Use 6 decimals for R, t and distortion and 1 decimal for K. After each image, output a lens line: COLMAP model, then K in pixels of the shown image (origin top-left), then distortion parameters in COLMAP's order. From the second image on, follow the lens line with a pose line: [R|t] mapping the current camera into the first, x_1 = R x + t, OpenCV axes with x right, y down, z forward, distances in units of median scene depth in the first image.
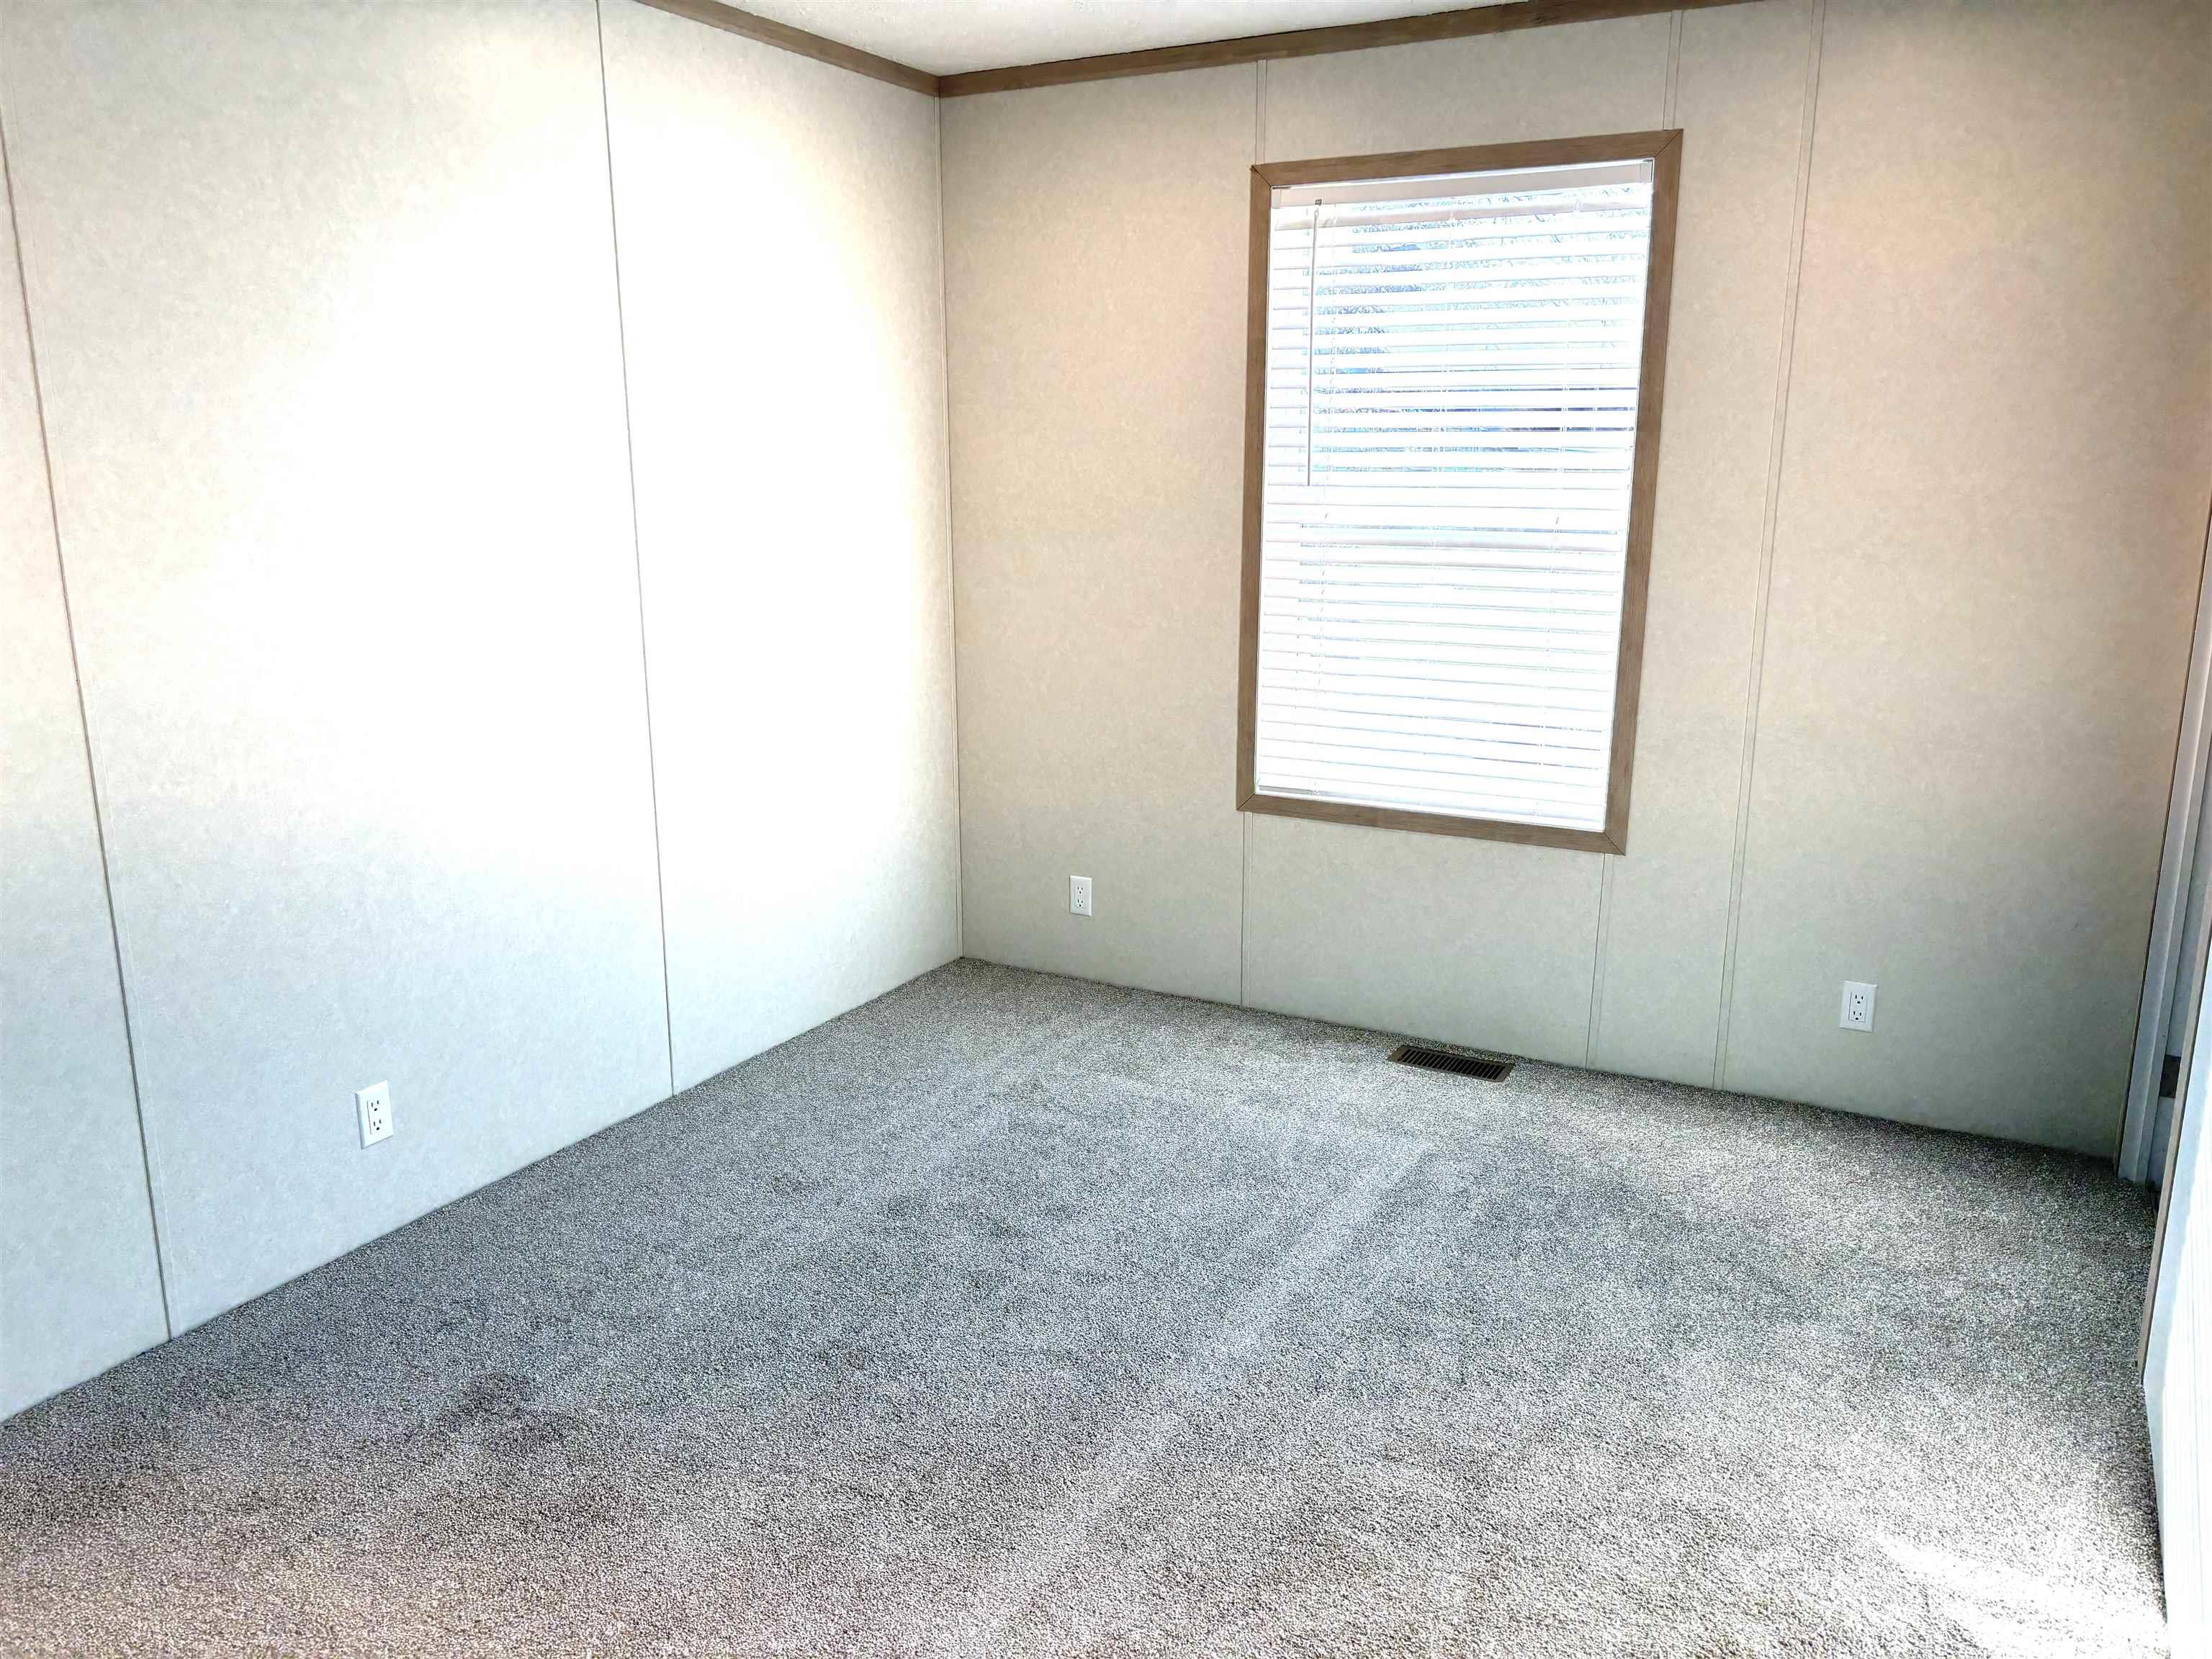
lens RADIAL K [[1612.6, 0, 1106.0], [0, 1612.6, 829.5], [0, 0, 1]] dist [0.072815, -0.068891]
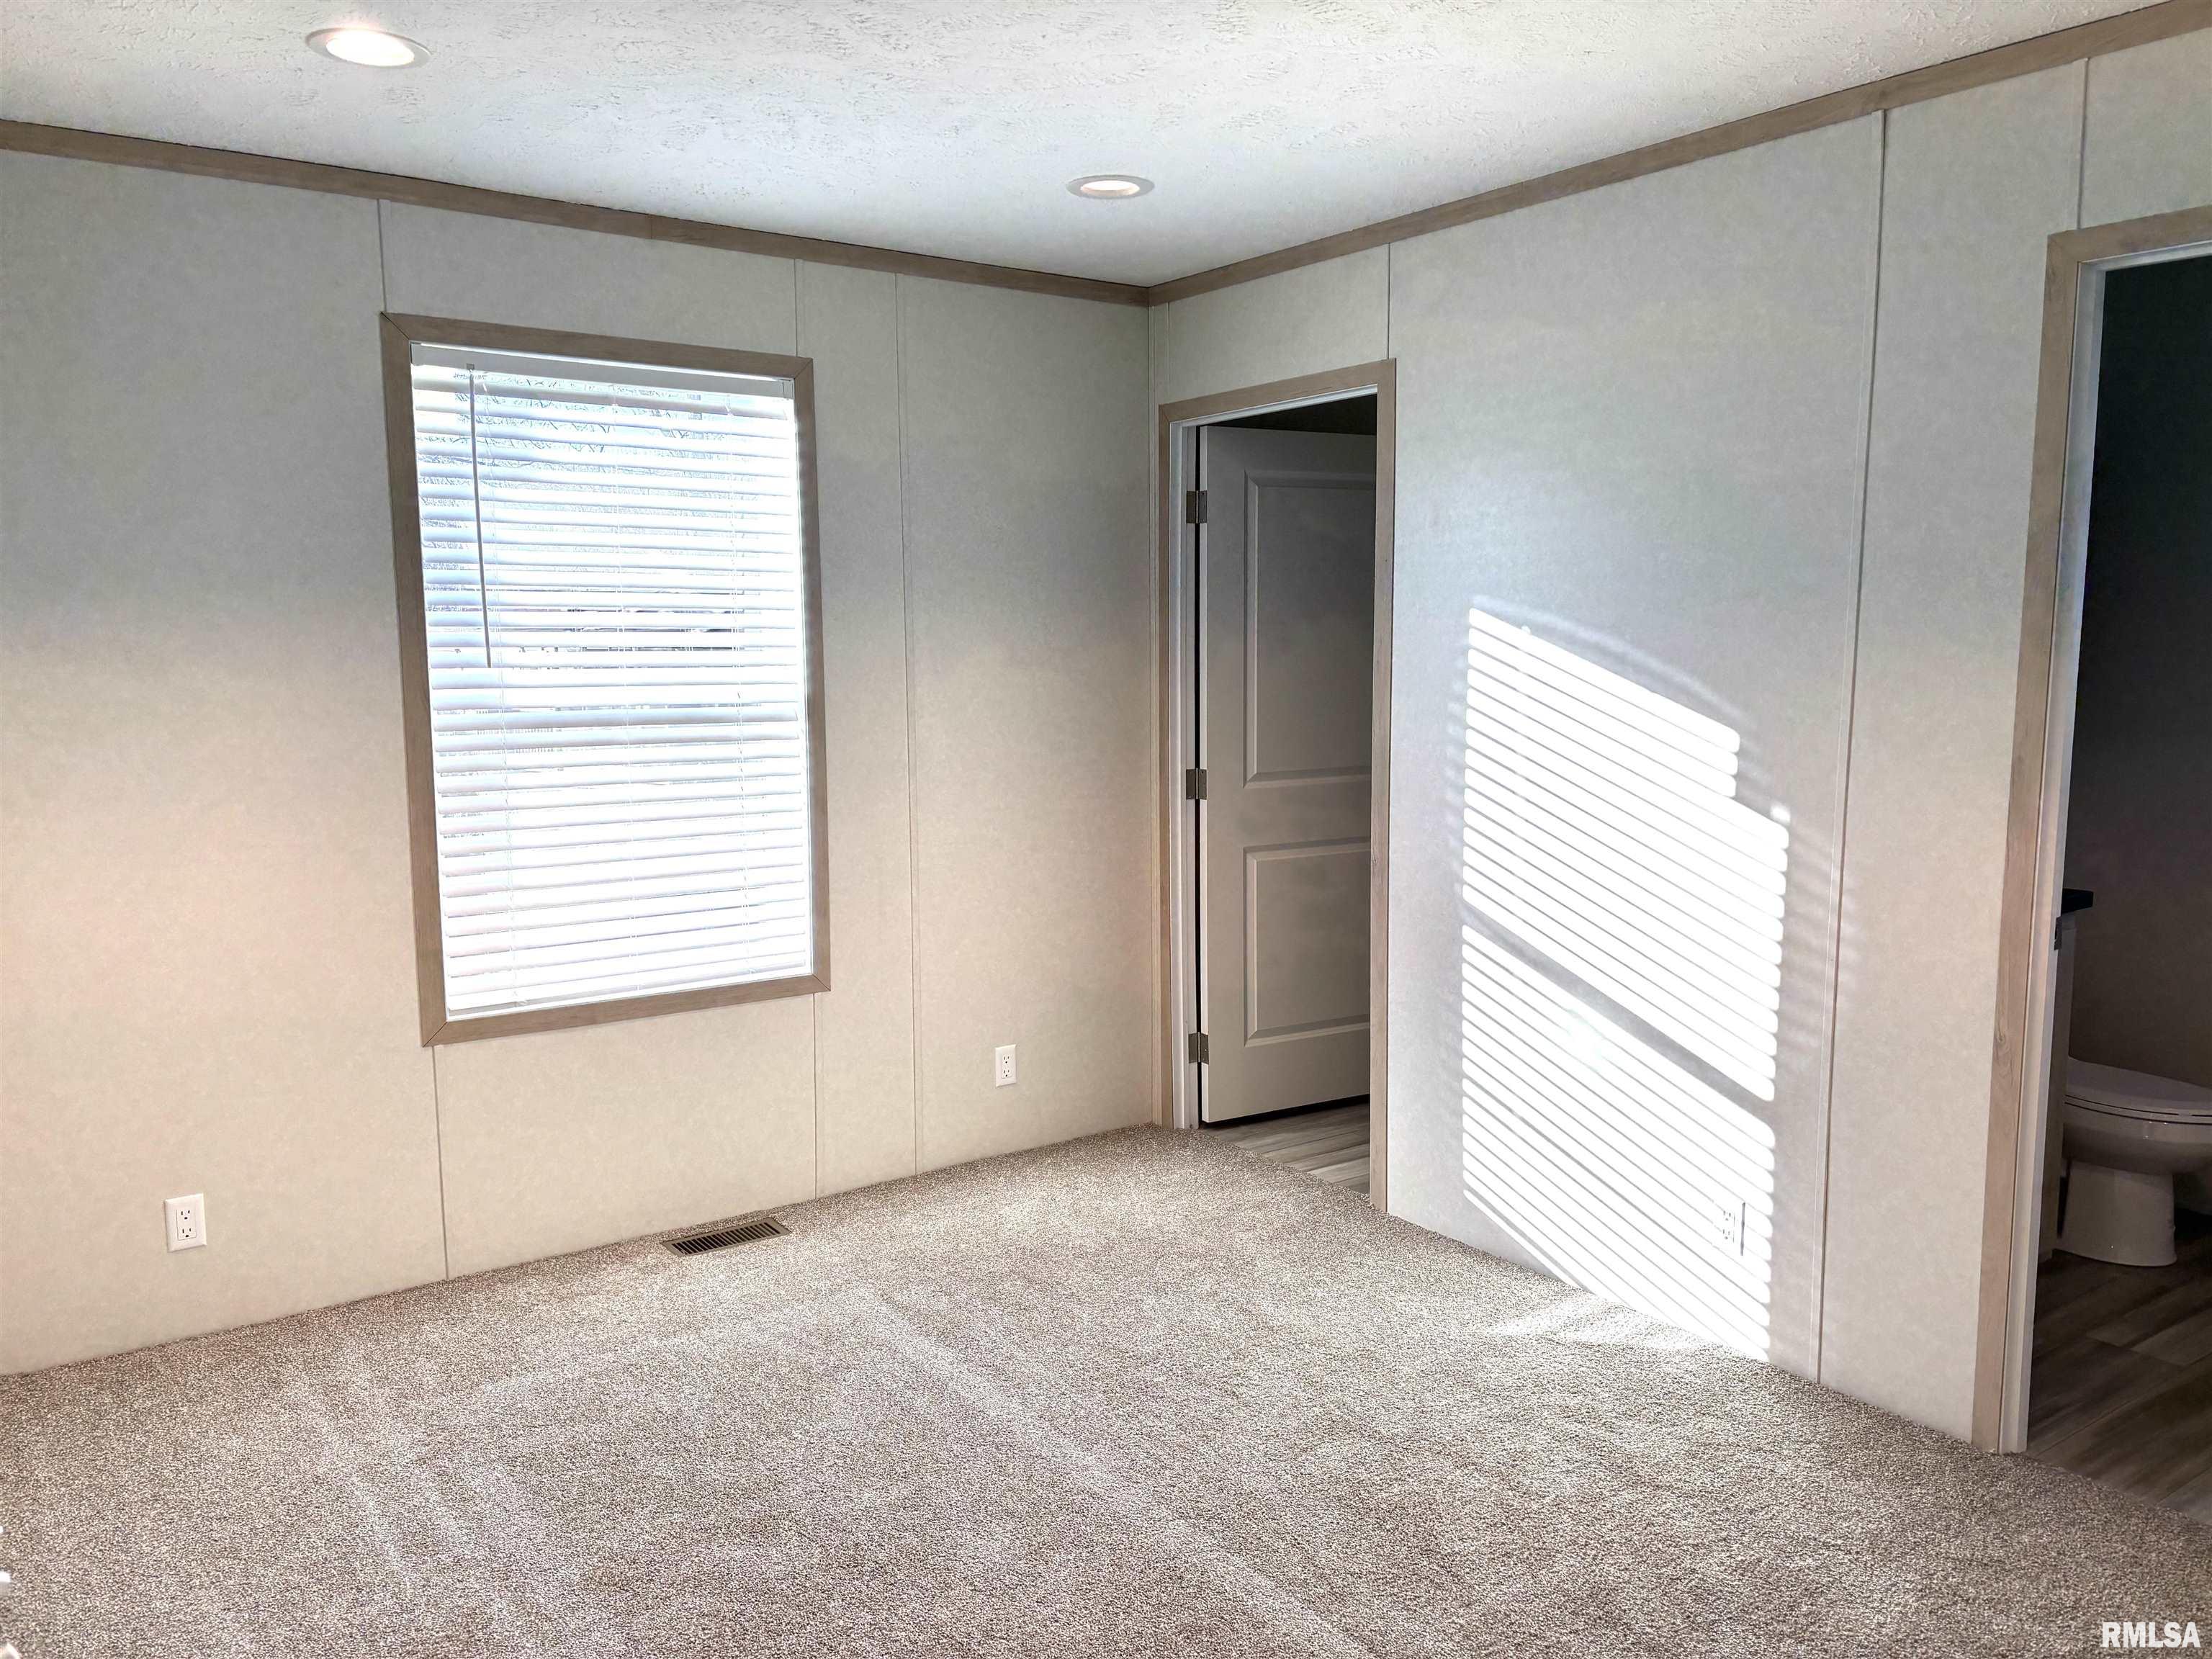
lens RADIAL K [[1654.9, 0, 1115.9], [0, 1654.9, 836.8], [0, 0, 1]] dist [0.071869, -0.071923]
pose [[0.448375, -0.115507, 0.886351, -0.578326], [0.209777, 0.977518, 0.021269, -0.069522], [-0.868880, 0.176400, 0.462526, 0.295494]]
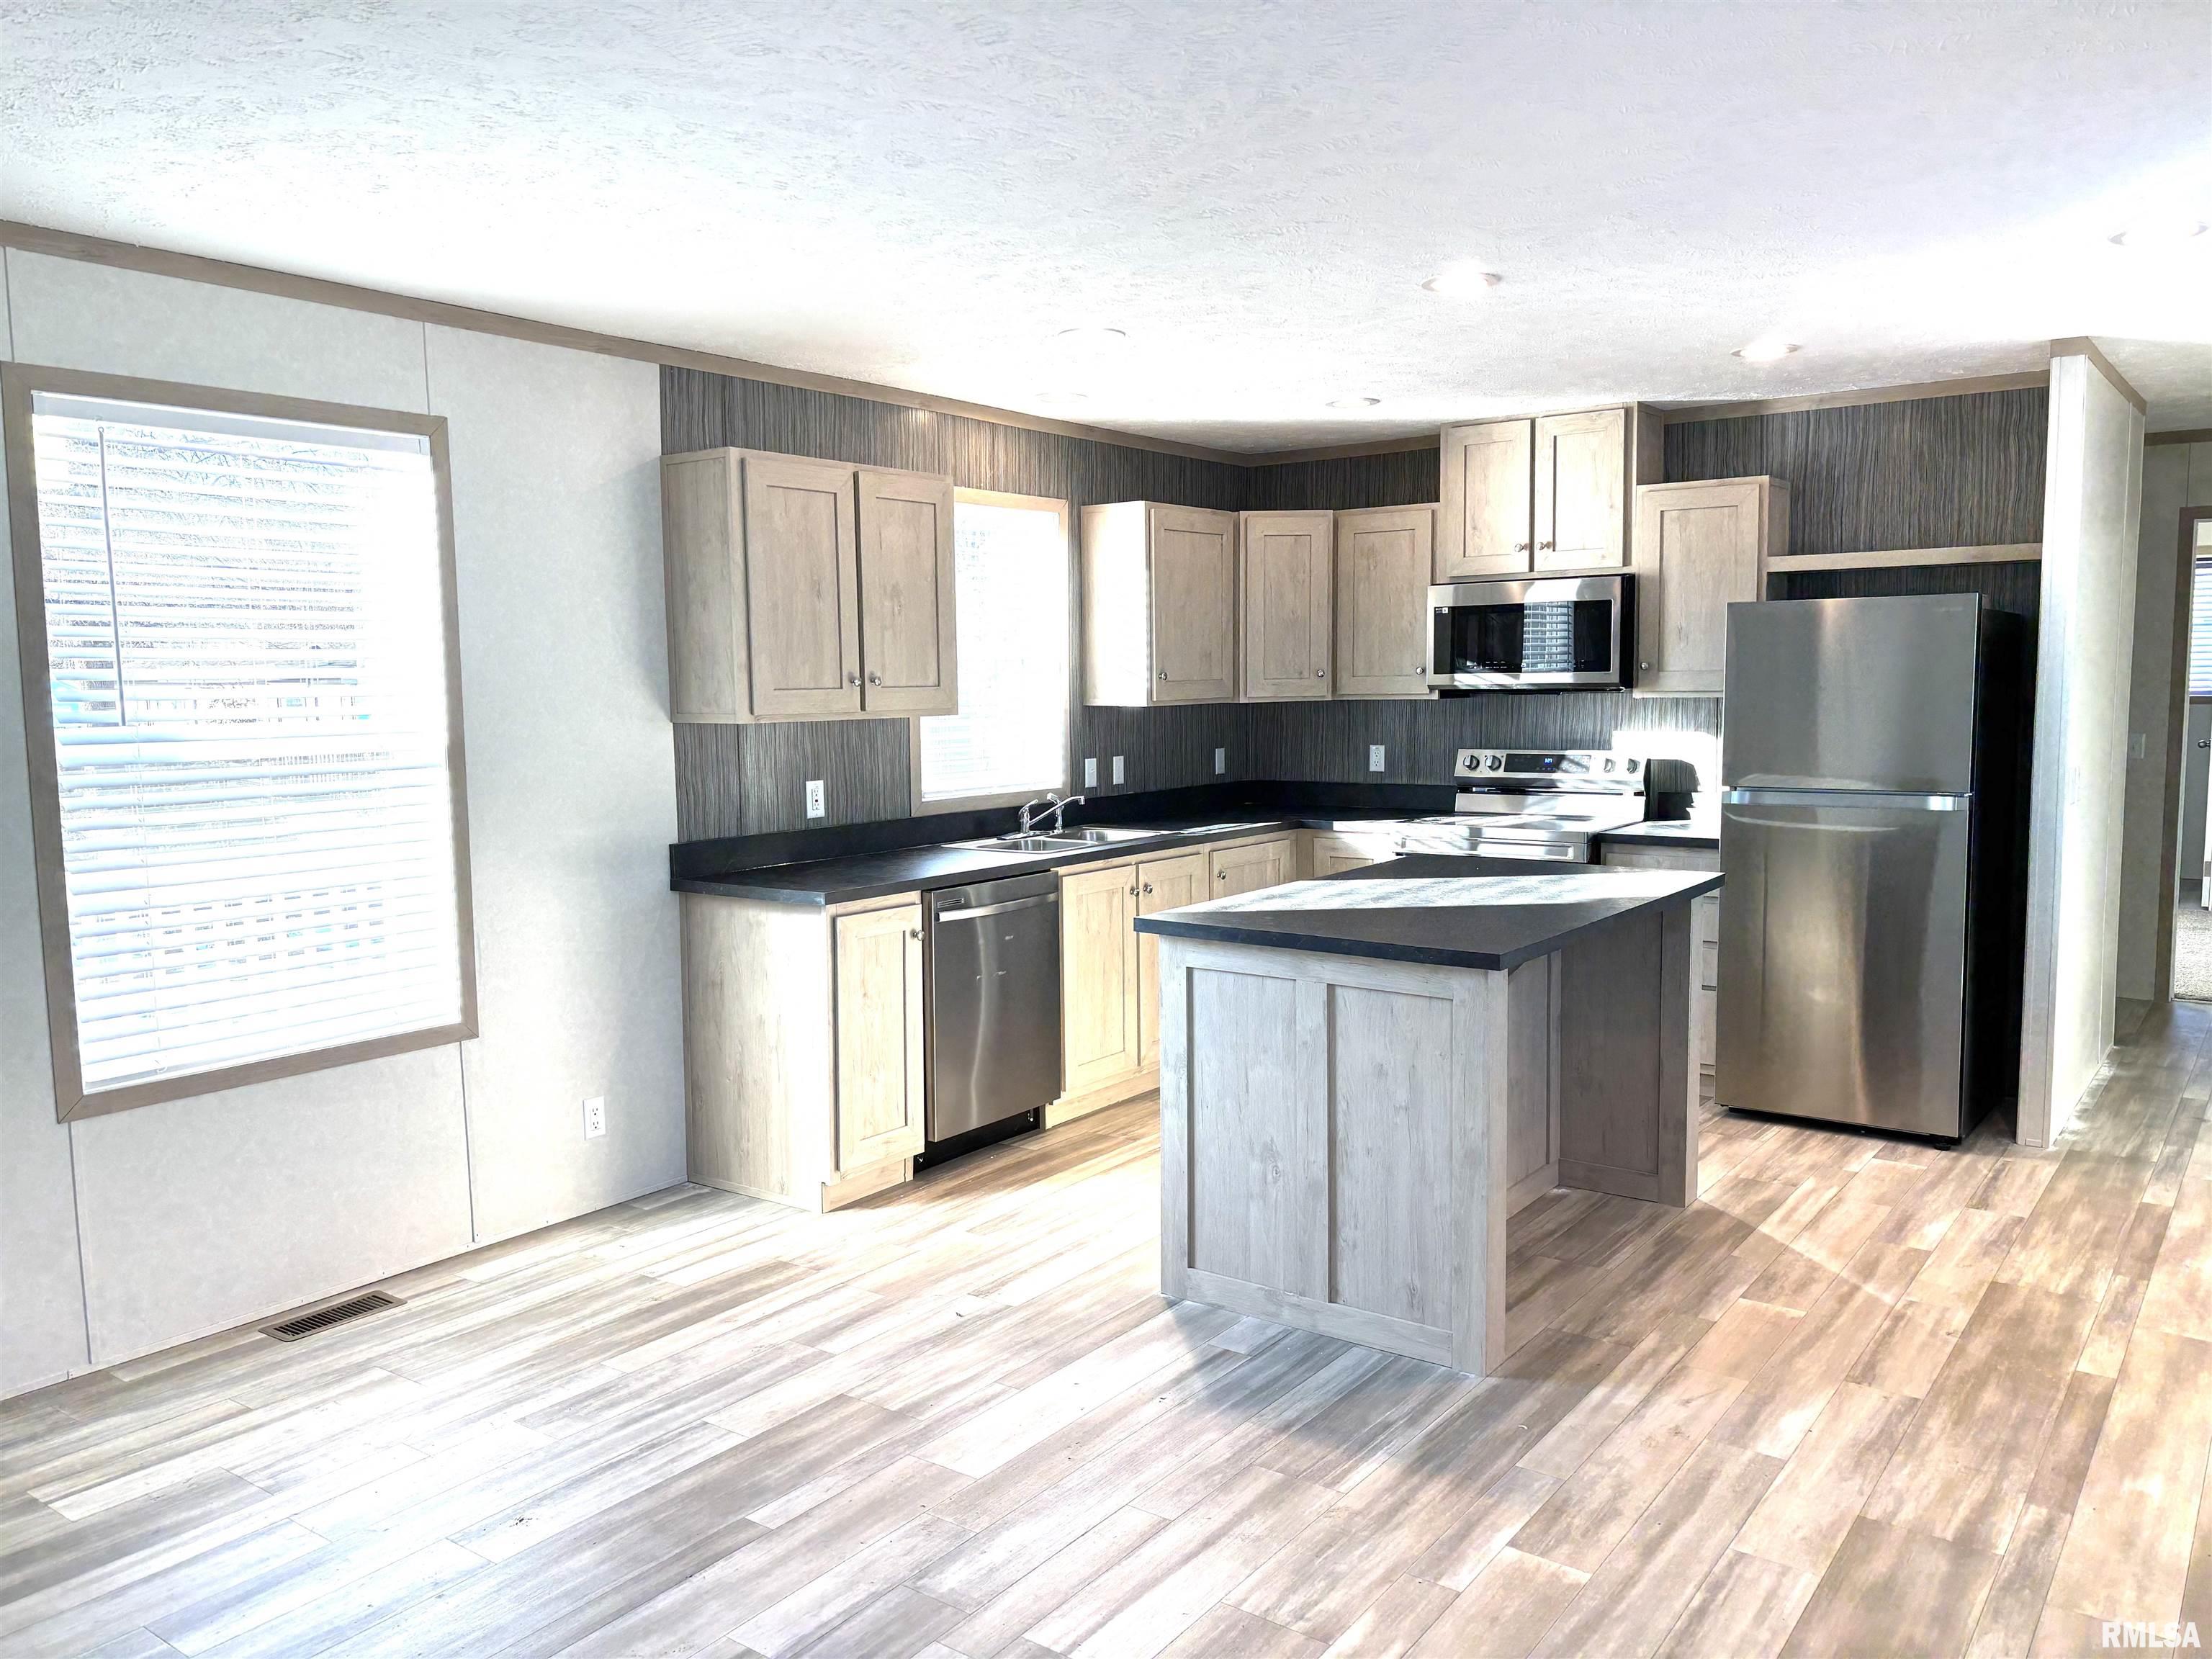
lens RADIAL K [[1673.5, 0, 1113.9], [0, 1673.5, 829.4], [0, 0, 1]] dist [0.072660, -0.074245]
pose [[0.147807, -0.097658, 0.984183, -0.735466], [0.245544, 0.967580, 0.059134, -0.083543], [-0.958051, 0.232920, 0.166995, 0.362047]]
